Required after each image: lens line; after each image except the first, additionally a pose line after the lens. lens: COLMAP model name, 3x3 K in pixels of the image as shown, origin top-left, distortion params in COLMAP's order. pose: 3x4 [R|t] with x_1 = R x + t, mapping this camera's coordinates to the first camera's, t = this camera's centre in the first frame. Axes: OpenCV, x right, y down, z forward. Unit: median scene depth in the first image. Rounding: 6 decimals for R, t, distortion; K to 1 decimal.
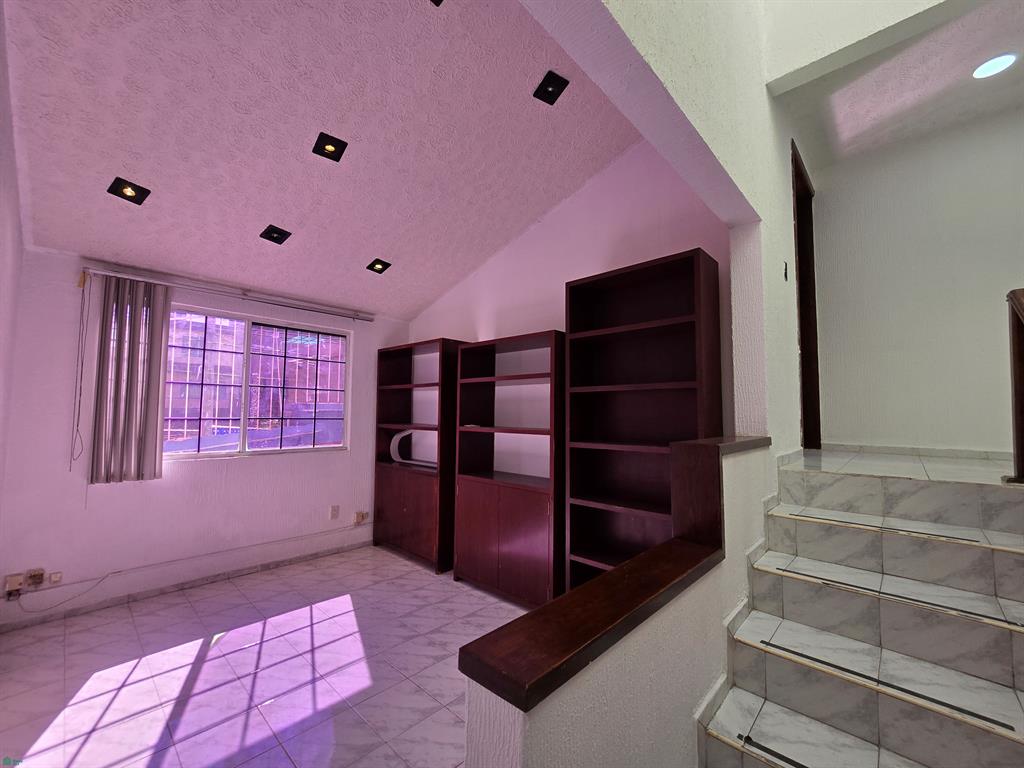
lens RADIAL K [[420.9, 0, 512.3], [0, 420.9, 385.0], [0, 0, 1]] dist [-0.004035, 0.002695]
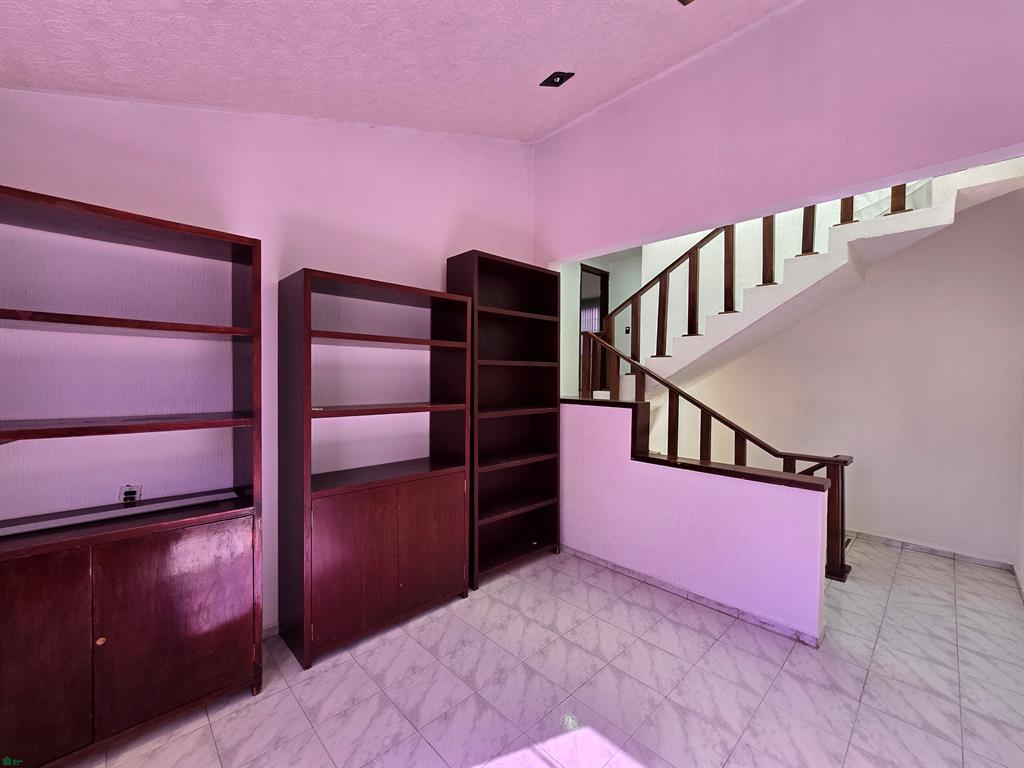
lens RADIAL K [[420.9, 0, 506.7], [0, 420.9, 387.0], [0, 0, 1]] dist [-0.004035, 0.002695]
pose [[0.059825, -0.023082, 0.997942, -0.828674], [-0.073099, 0.996947, 0.027441, 0.037134], [-0.995529, -0.074590, 0.057955, 0.843496]]
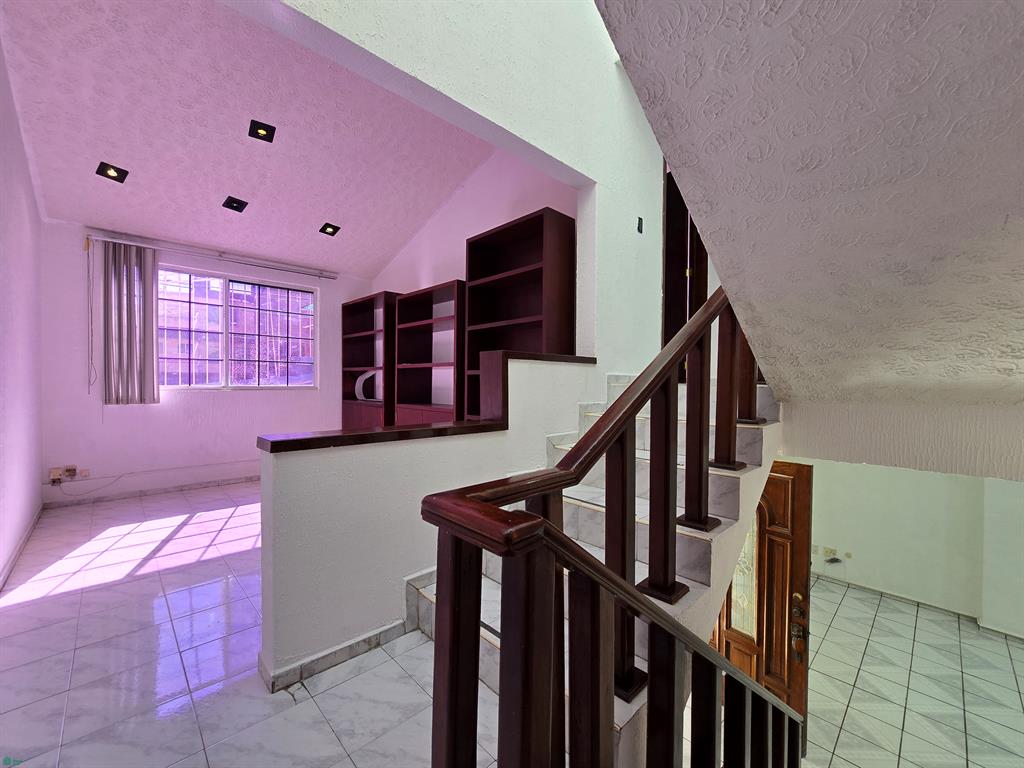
lens RADIAL K [[420.9, 0, 509.2], [0, 420.9, 383.8], [0, 0, 1]] dist [-0.004035, 0.002695]
pose [[0.998395, -0.000972, -0.056617, 0.315232], [0.005186, 0.997221, 0.074318, 0.078628], [0.056388, -0.074492, 0.995626, -0.217960]]
